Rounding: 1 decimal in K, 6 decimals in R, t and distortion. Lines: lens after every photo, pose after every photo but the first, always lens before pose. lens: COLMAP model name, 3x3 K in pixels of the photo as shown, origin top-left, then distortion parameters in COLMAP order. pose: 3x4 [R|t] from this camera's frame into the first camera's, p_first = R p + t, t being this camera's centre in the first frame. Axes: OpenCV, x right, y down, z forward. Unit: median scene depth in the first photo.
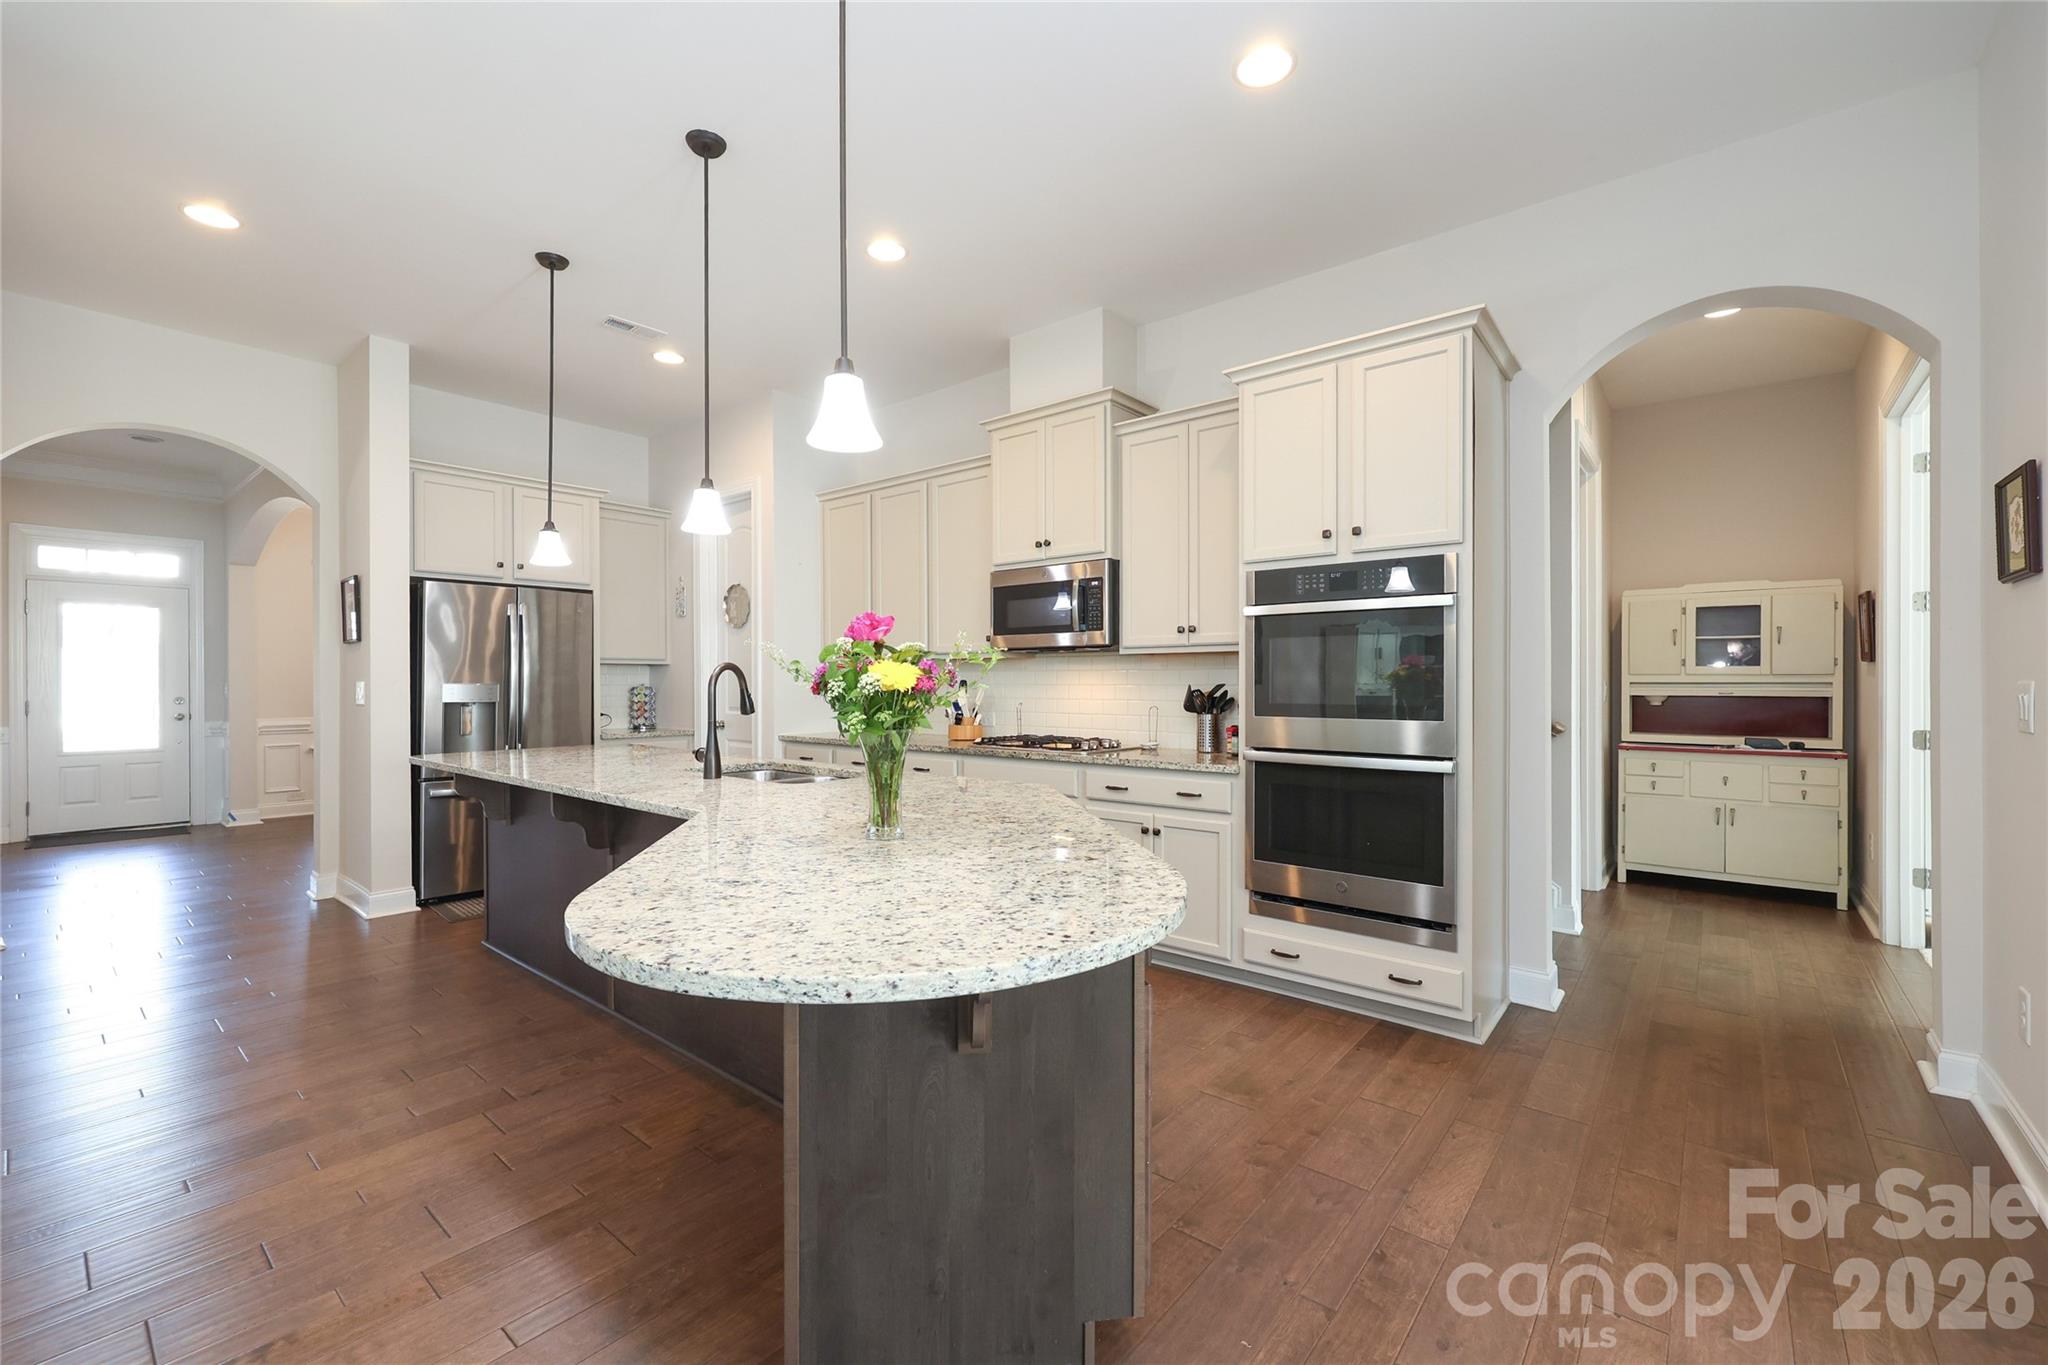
lens RADIAL K [[829.7, 0, 1009.1], [0, 829.7, 689.9], [0, 0, 1]] dist [-0.002470, 0.000531]
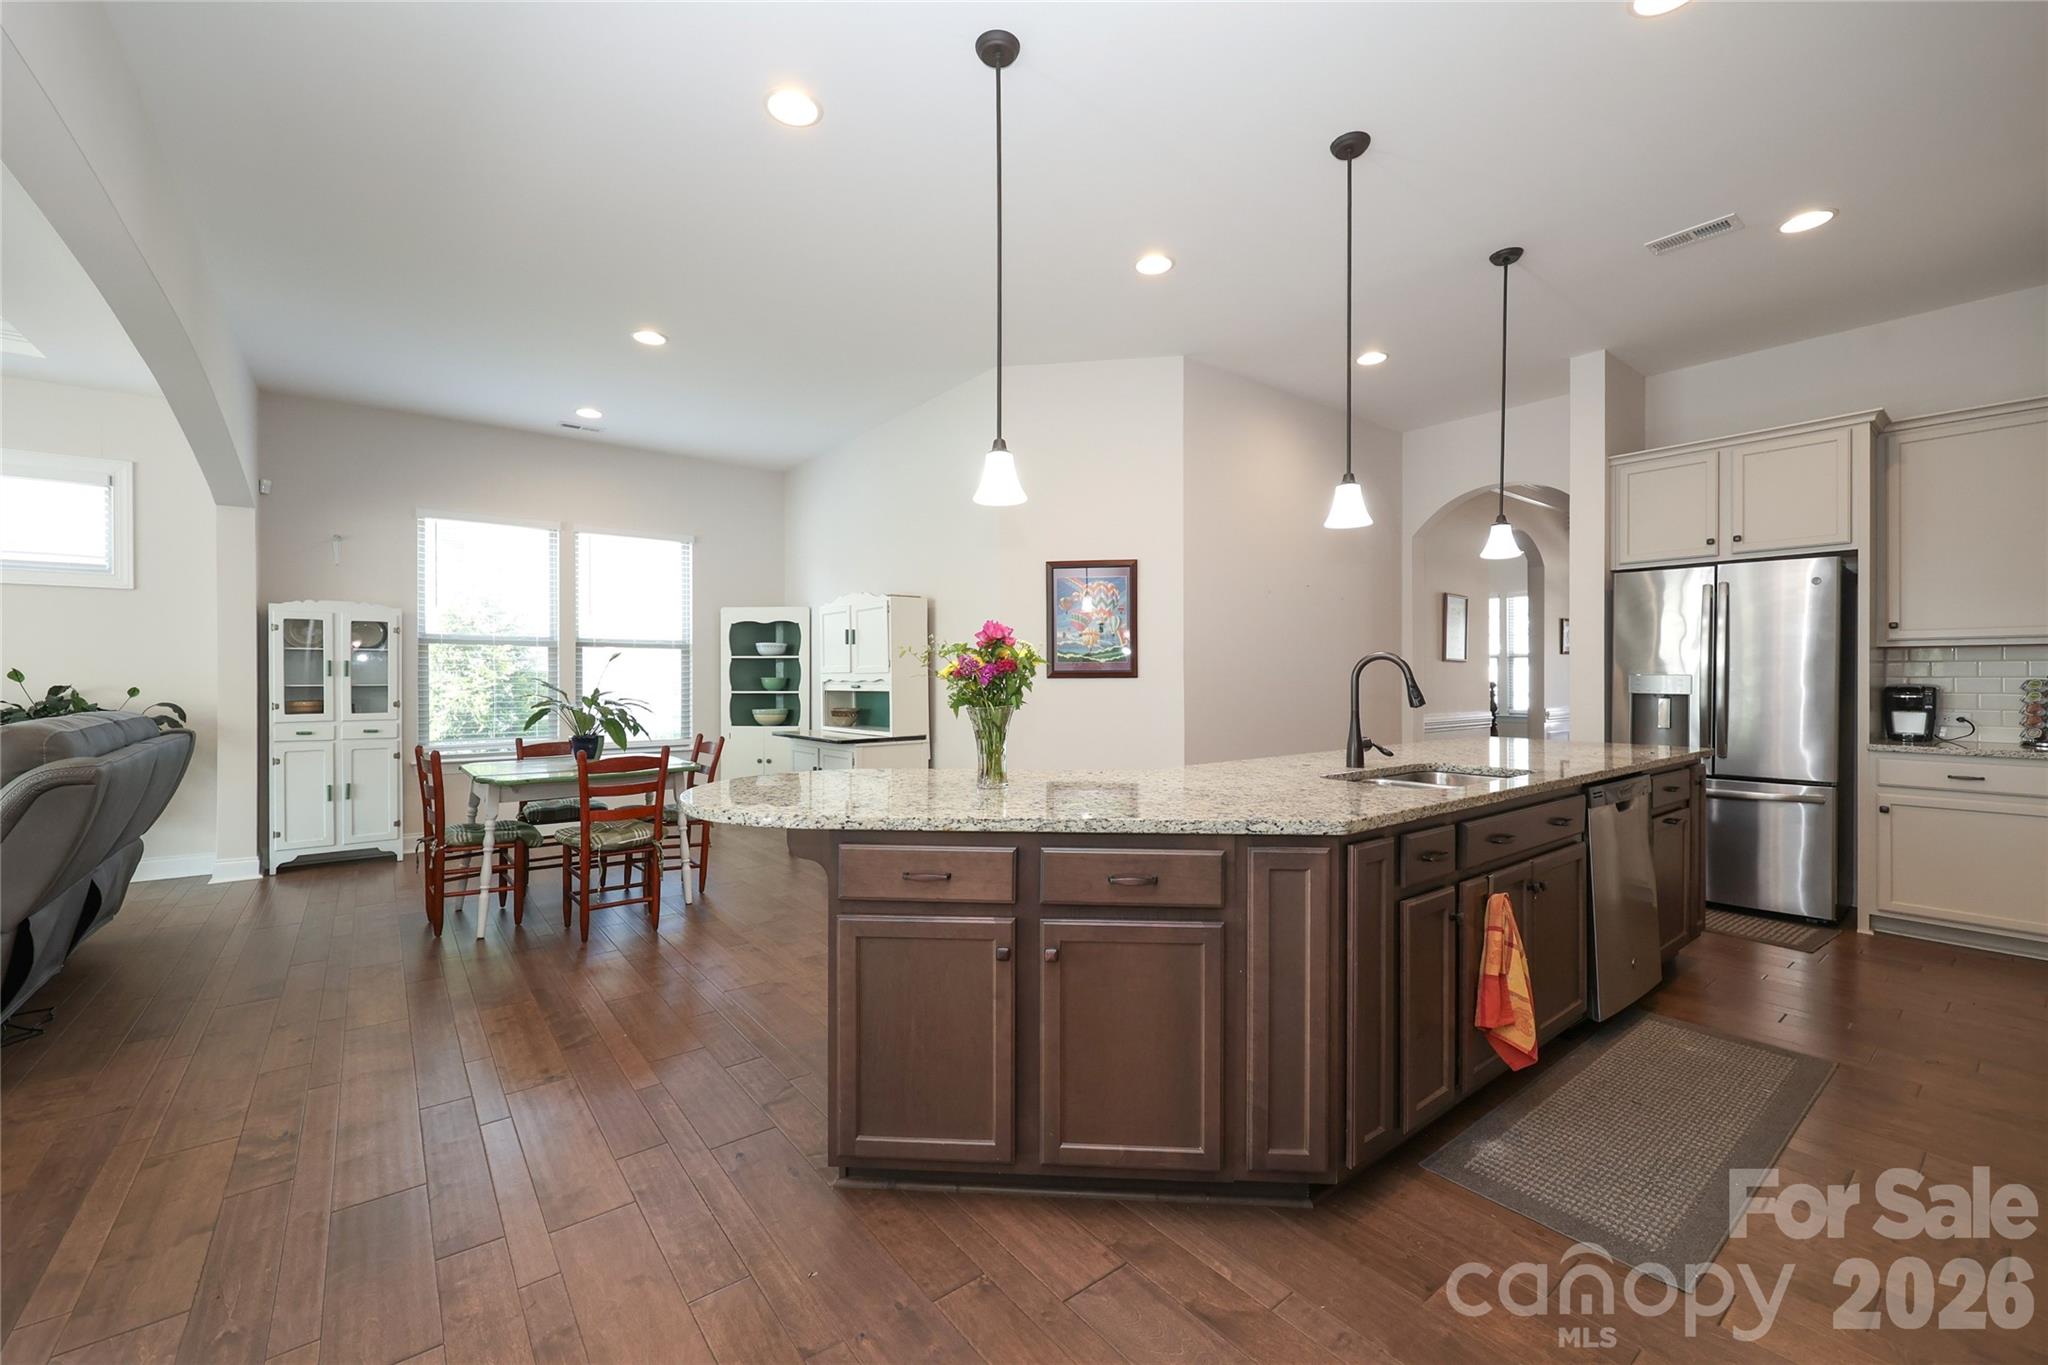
lens RADIAL K [[829.7, 0, 1041.7], [0, 829.7, 682.3], [0, 0, 1]] dist [-0.002470, 0.000531]
pose [[-0.190202, 0.009701, -0.981697, 0.508709], [-0.008667, 0.999896, 0.011560, -0.004750], [0.981707, 0.010707, -0.190098, 0.585395]]
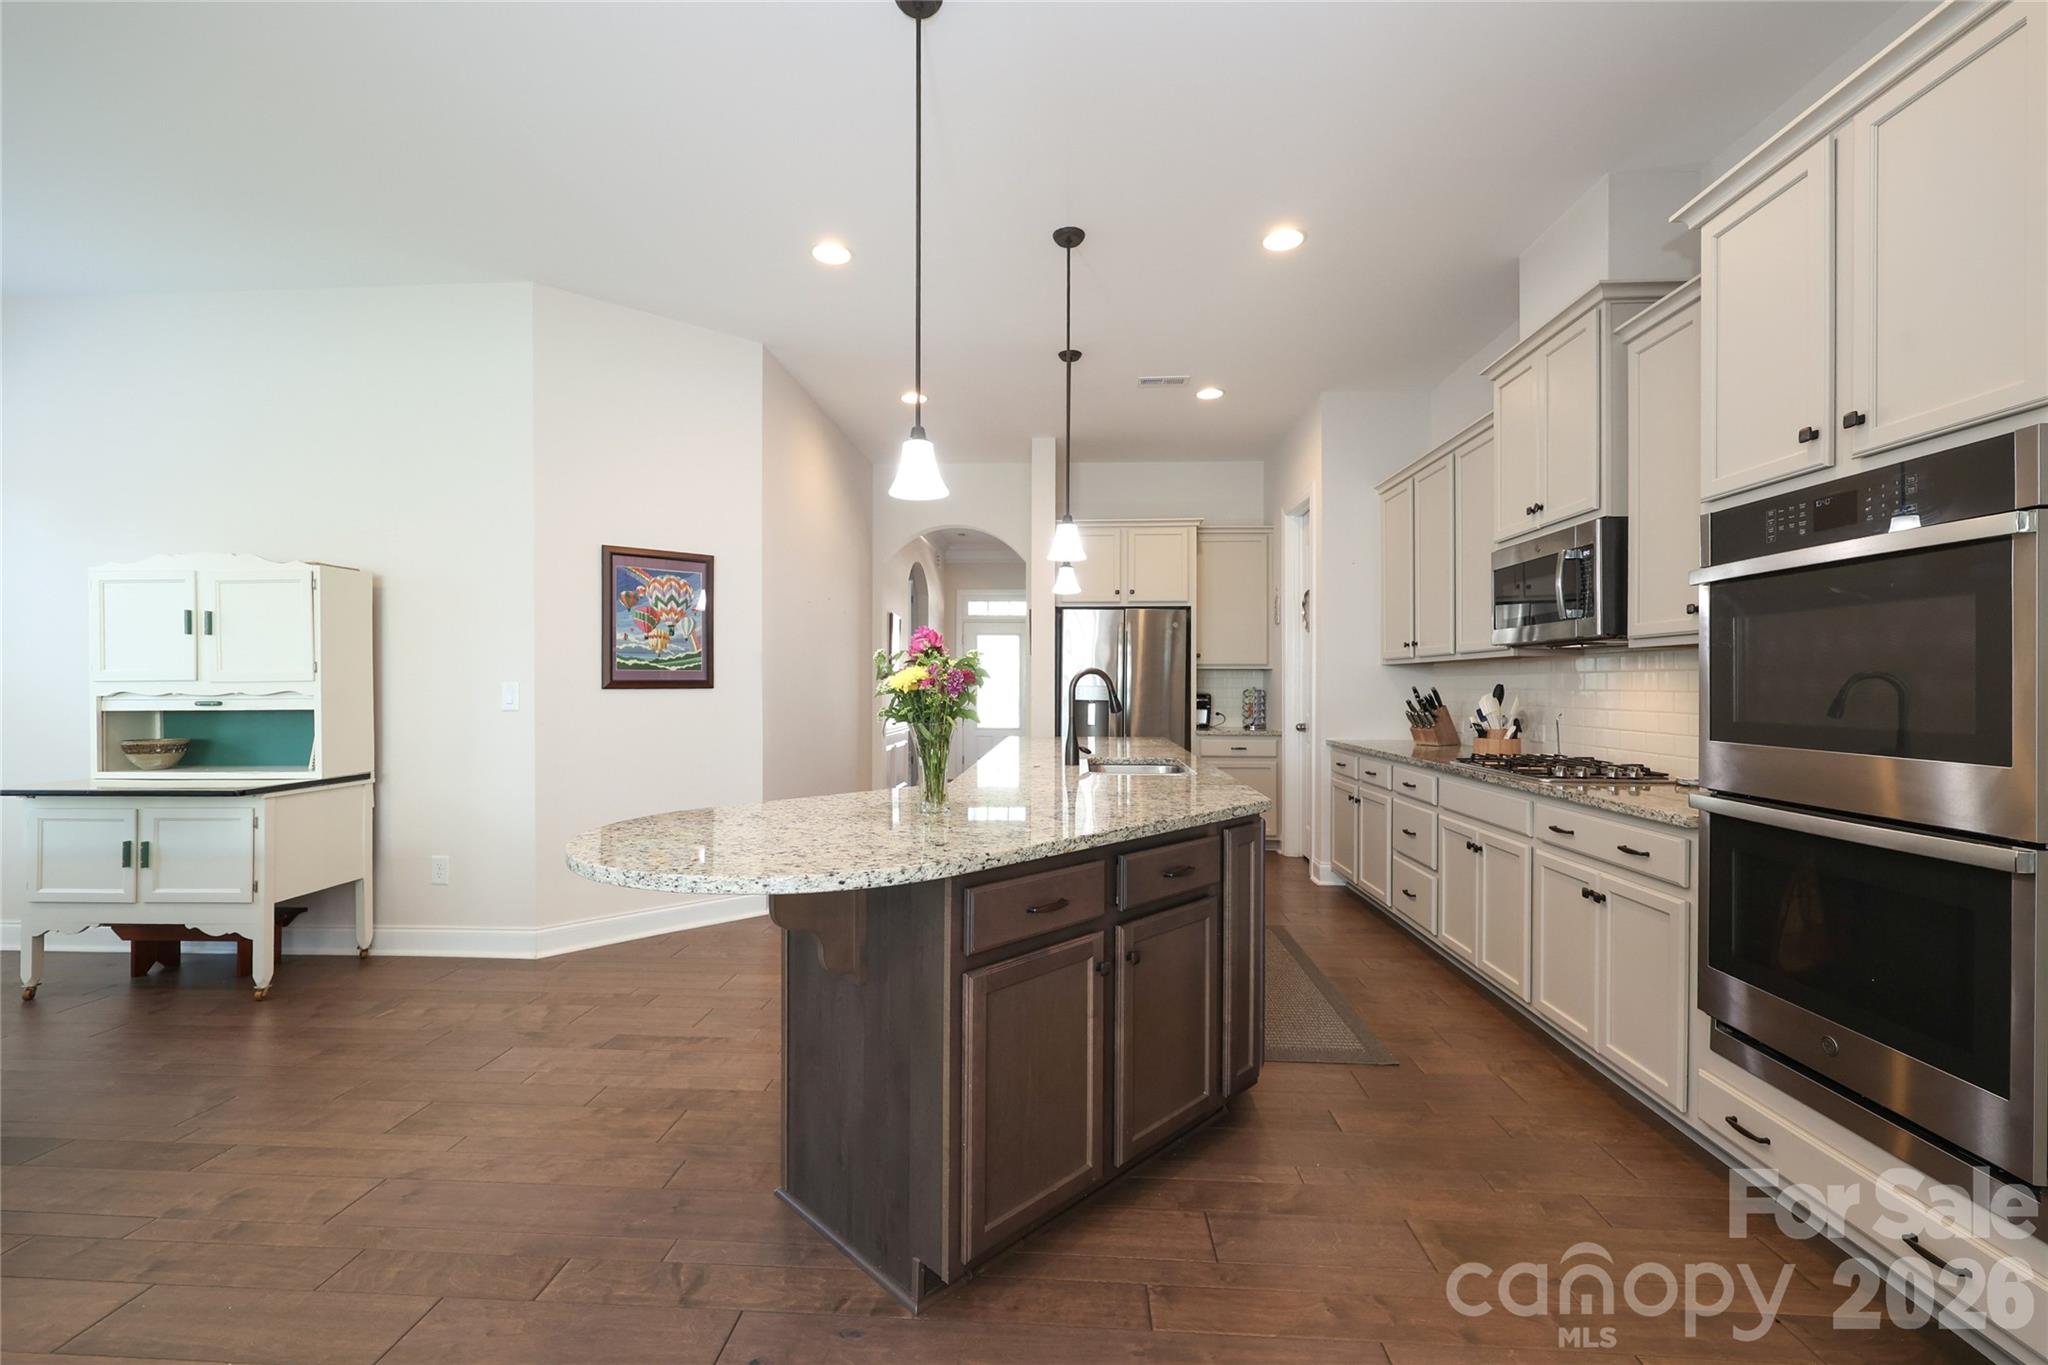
lens RADIAL K [[829.7, 0, 1027.6], [0, 829.7, 686.3], [0, 0, 1]] dist [-0.002470, 0.000531]
pose [[0.602392, 0.003326, -0.798193, 0.399959], [-0.010383, 0.999939, -0.003670, -0.001819], [0.798133, 0.010498, 0.602390, 0.162101]]
